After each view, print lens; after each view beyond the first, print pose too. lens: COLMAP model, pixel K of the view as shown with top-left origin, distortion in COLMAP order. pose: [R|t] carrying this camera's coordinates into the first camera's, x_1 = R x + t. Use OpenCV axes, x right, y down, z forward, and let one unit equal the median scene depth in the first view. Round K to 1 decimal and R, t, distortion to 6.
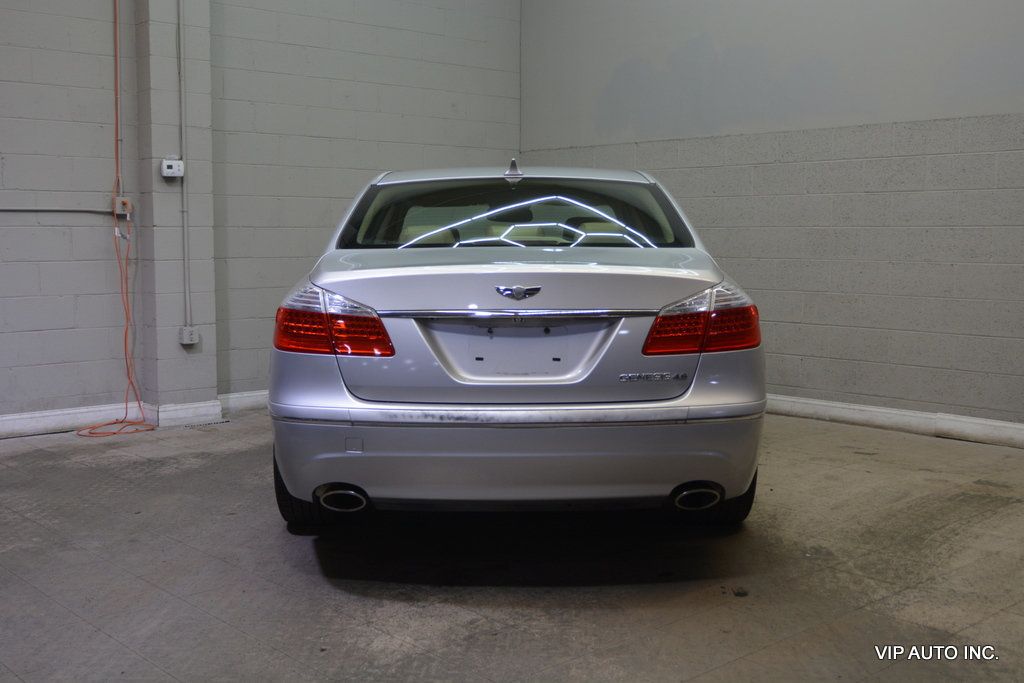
lens RADIAL K [[1135.9, 0, 512.7], [0, 1135.9, 340.5], [0, 0, 1]] dist [-0.019051, 0.000000]
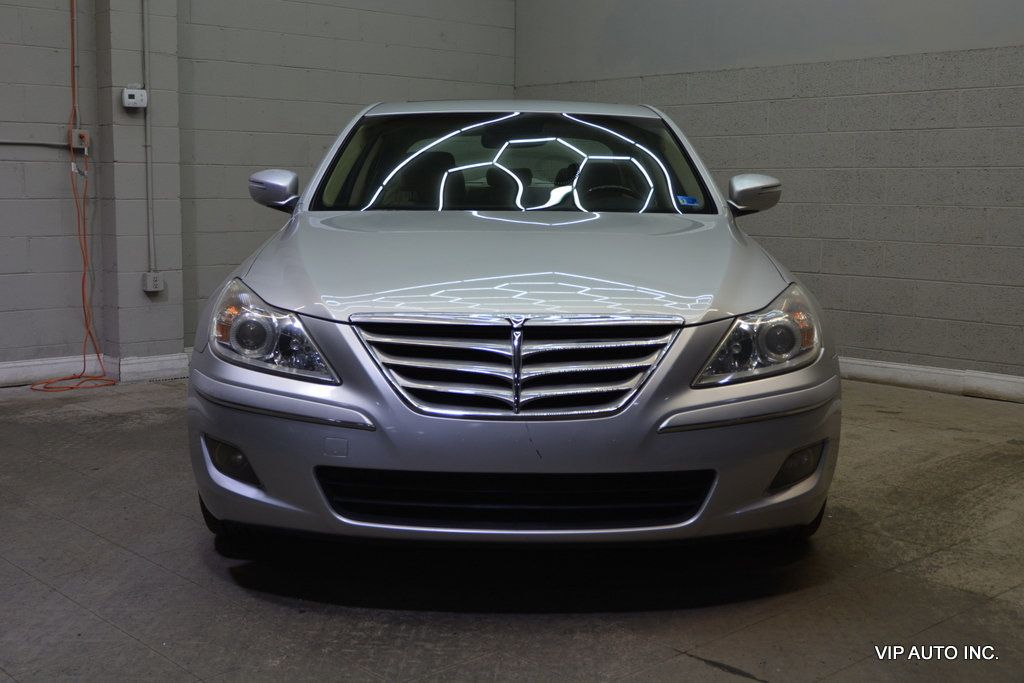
lens RADIAL K [[1217.0, 0, 513.6], [0, 1217.0, 340.3], [0, 0, 1]] dist [-0.015004, 0.000000]
pose [[0.999928, 0.005904, 0.010492, -0.004545], [-0.006211, 0.999546, 0.029467, 0.013154], [-0.010313, -0.029530, 0.999511, 0.015456]]
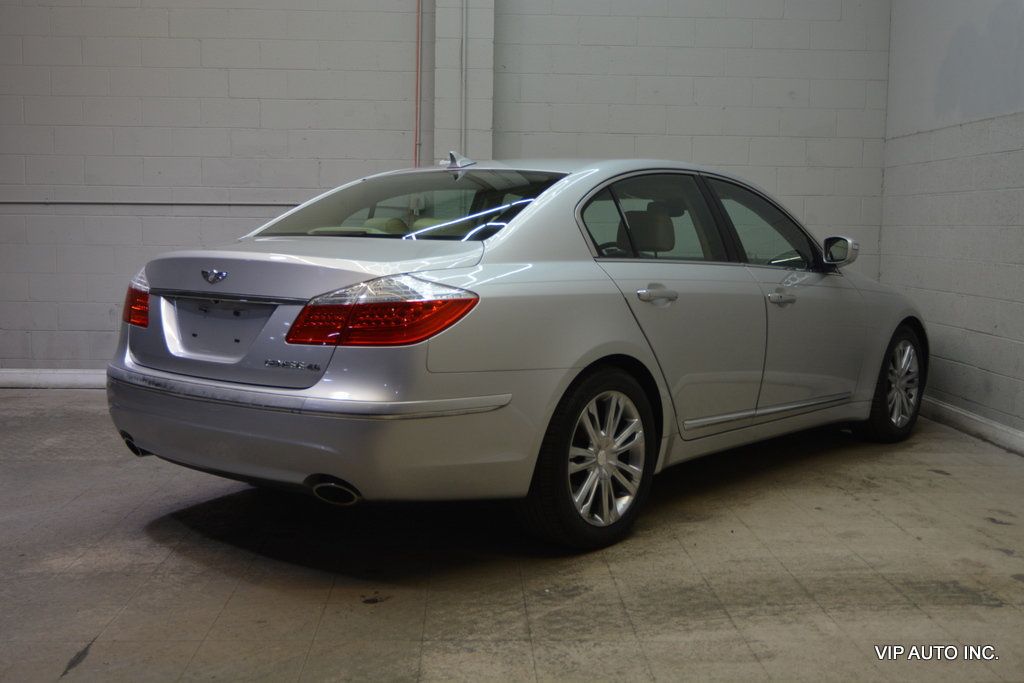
lens RADIAL K [[1135.9, 0, 511.5], [0, 1135.9, 341.2], [0, 0, 1]] dist [-0.019051, 0.000000]
pose [[0.766974, 0.074576, -0.637329, 0.508700], [-0.073860, 0.996882, 0.027765, -0.017509], [0.637413, 0.025778, 0.770091, 0.189914]]
